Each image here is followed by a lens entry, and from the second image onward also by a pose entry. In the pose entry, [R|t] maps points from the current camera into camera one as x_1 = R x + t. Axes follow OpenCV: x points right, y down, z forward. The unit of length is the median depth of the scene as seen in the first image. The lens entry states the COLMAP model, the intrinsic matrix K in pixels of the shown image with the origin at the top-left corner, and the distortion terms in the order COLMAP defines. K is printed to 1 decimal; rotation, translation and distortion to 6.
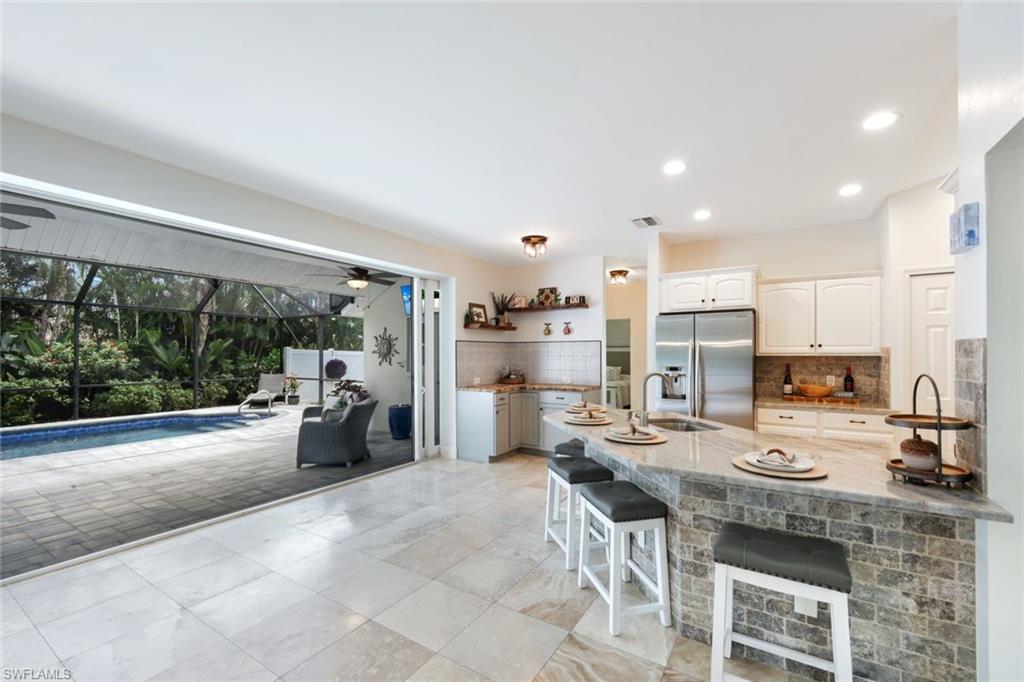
lens RADIAL K [[422.3, 0, 524.5], [0, 422.3, 352.6], [0, 0, 1]] dist [-0.000039, 0.000018]
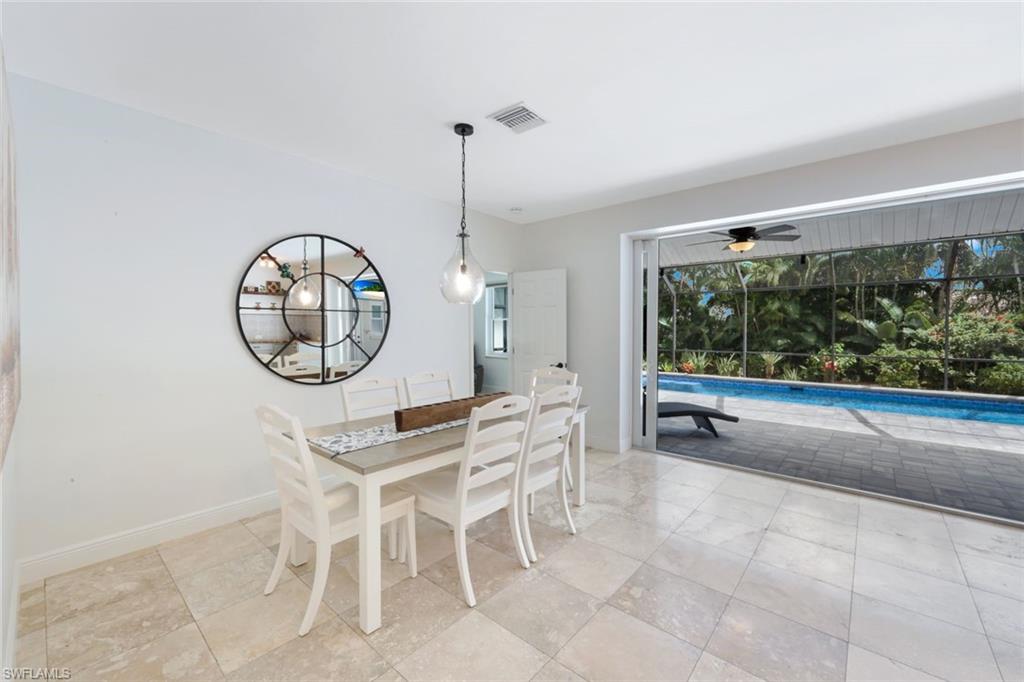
lens RADIAL K [[410.8, 0, 508.7], [0, 410.8, 330.4], [0, 0, 1]] dist [0.001358, 0.000105]
pose [[-0.171426, 0.005356, -0.985182, 0.194628], [0.004335, 0.999980, 0.004682, 0.001396], [0.985187, -0.003469, -0.171446, 0.166576]]
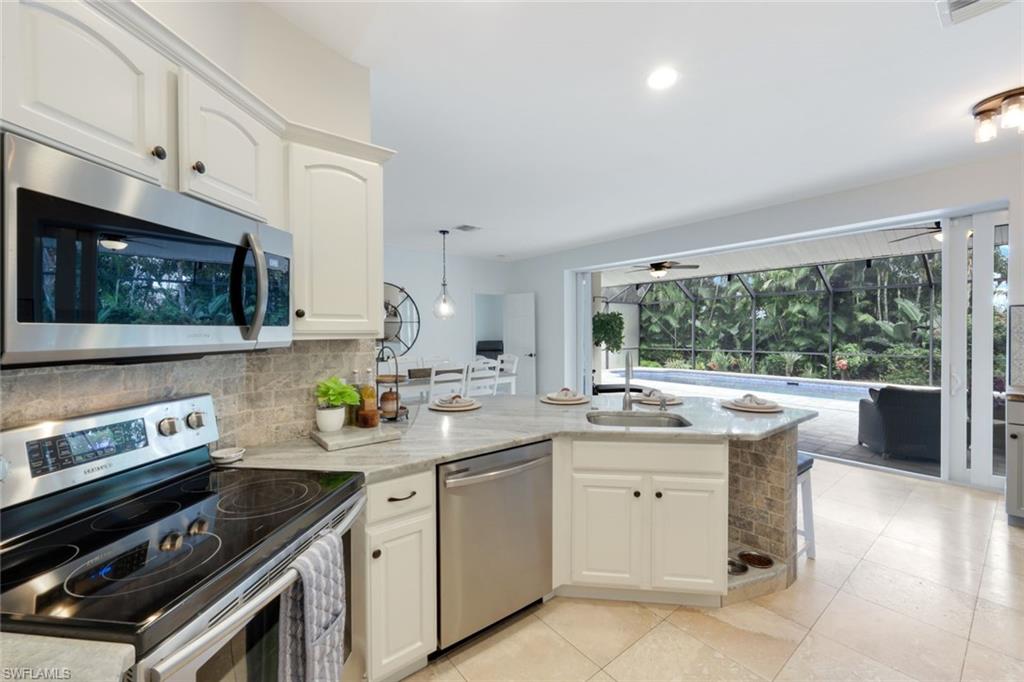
lens RADIAL K [[407.4, 0, 512.6], [0, 407.4, 333.1], [0, 0, 1]] dist [-0.001249, -0.000191]
pose [[-0.348505, 0.008794, -0.937266, 0.561412], [0.008189, 0.999946, 0.006337, -0.000727], [0.937271, -0.005467, -0.348558, 0.508659]]
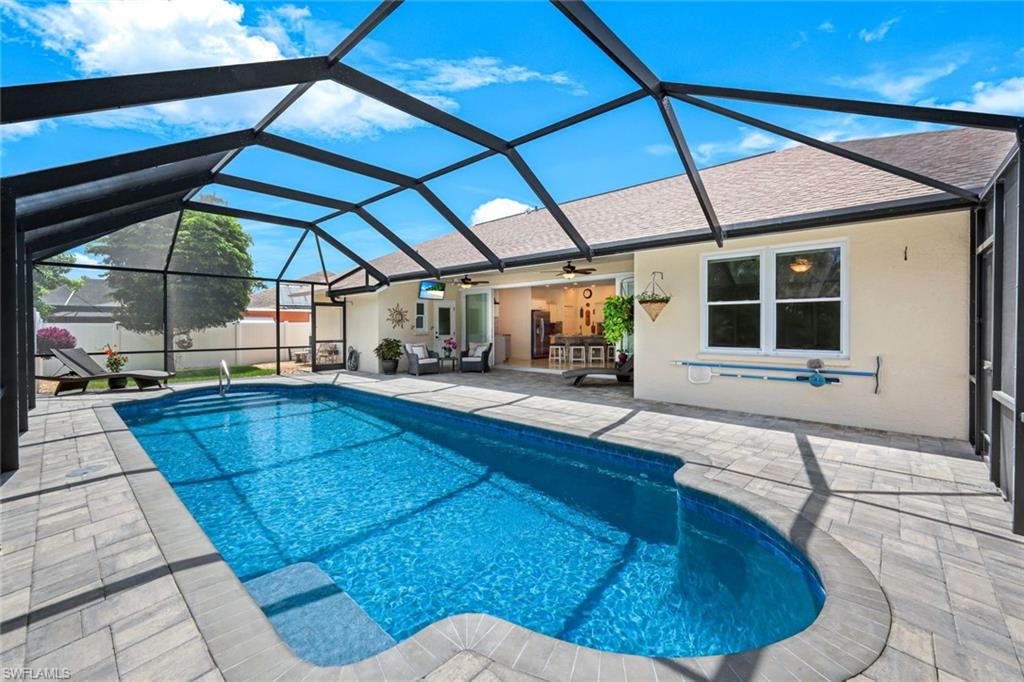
lens RADIAL K [[419.6, 0, 511.9], [0, 419.6, 328.9], [0, 0, 1]] dist [0.000566, 0.000192]
pose [[0.192921, -0.005935, 0.981196, -2.328472], [-0.002950, 0.999974, 0.006629, 0.027566], [-0.981210, -0.004173, 0.192898, 0.405722]]
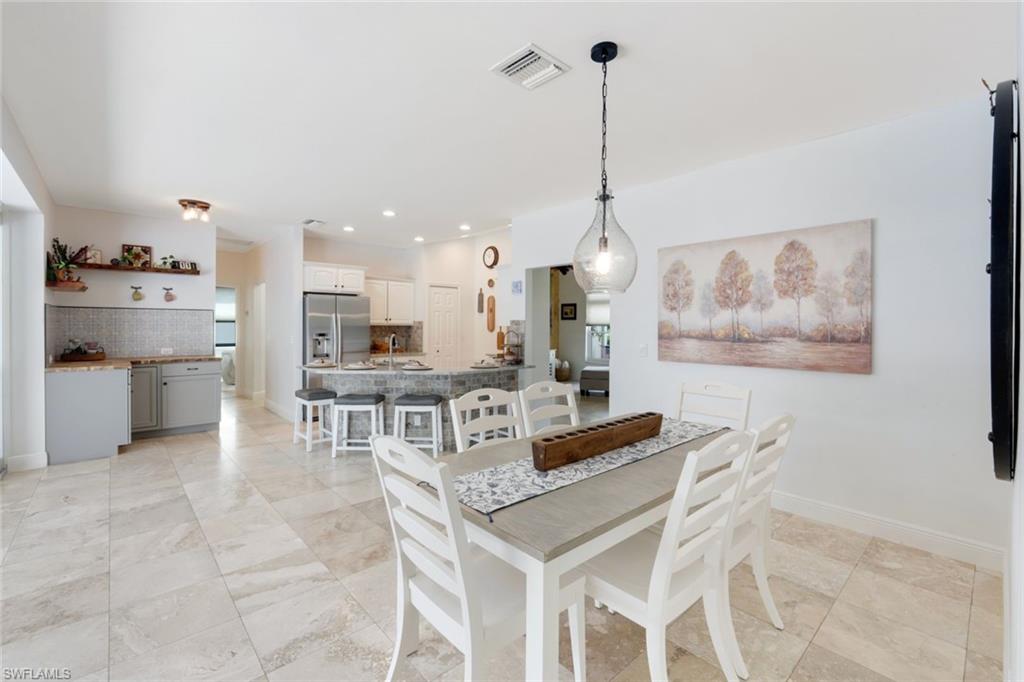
lens RADIAL K [[446.4, 0, 509.3], [0, 446.4, 327.5], [0, 0, 1]] dist [-0.000954, -0.000152]
pose [[0.288076, -0.003618, 0.957601, -0.626137], [-0.009238, 0.999936, 0.006556, 0.000078], [-0.957563, -0.010735, 0.288024, 0.017447]]
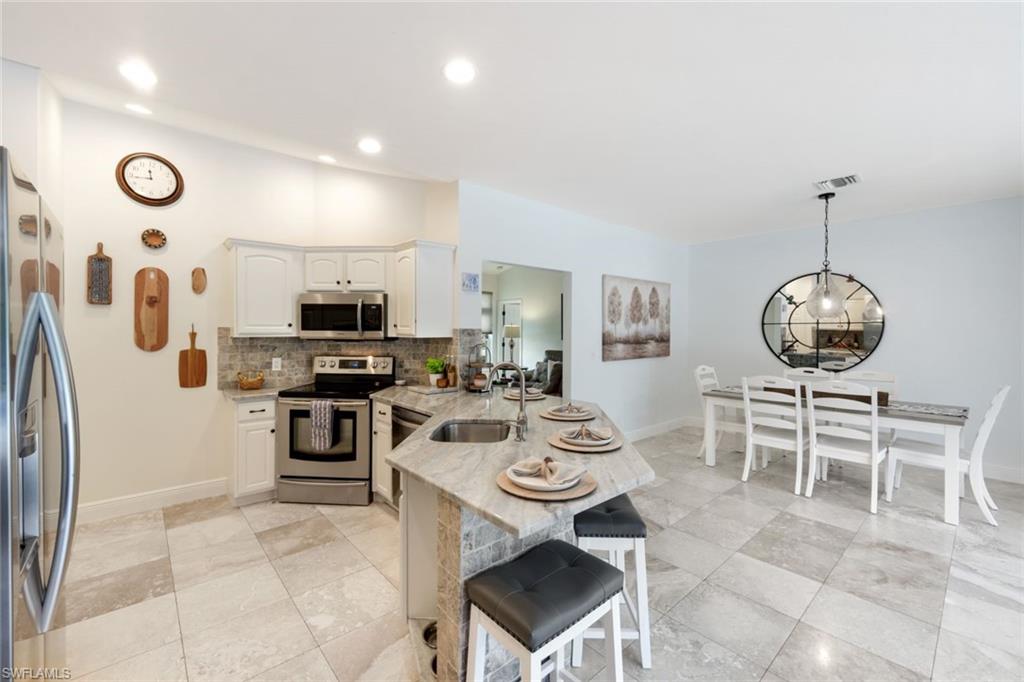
lens RADIAL K [[419.6, 0, 511.9], [0, 419.6, 328.9], [0, 0, 1]] dist [0.000566, 0.000192]
pose [[-0.955278, -0.003810, 0.295686, 0.020228], [-0.005536, 0.999972, -0.005002, -0.005871], [-0.295659, -0.006415, -0.955272, 0.833101]]
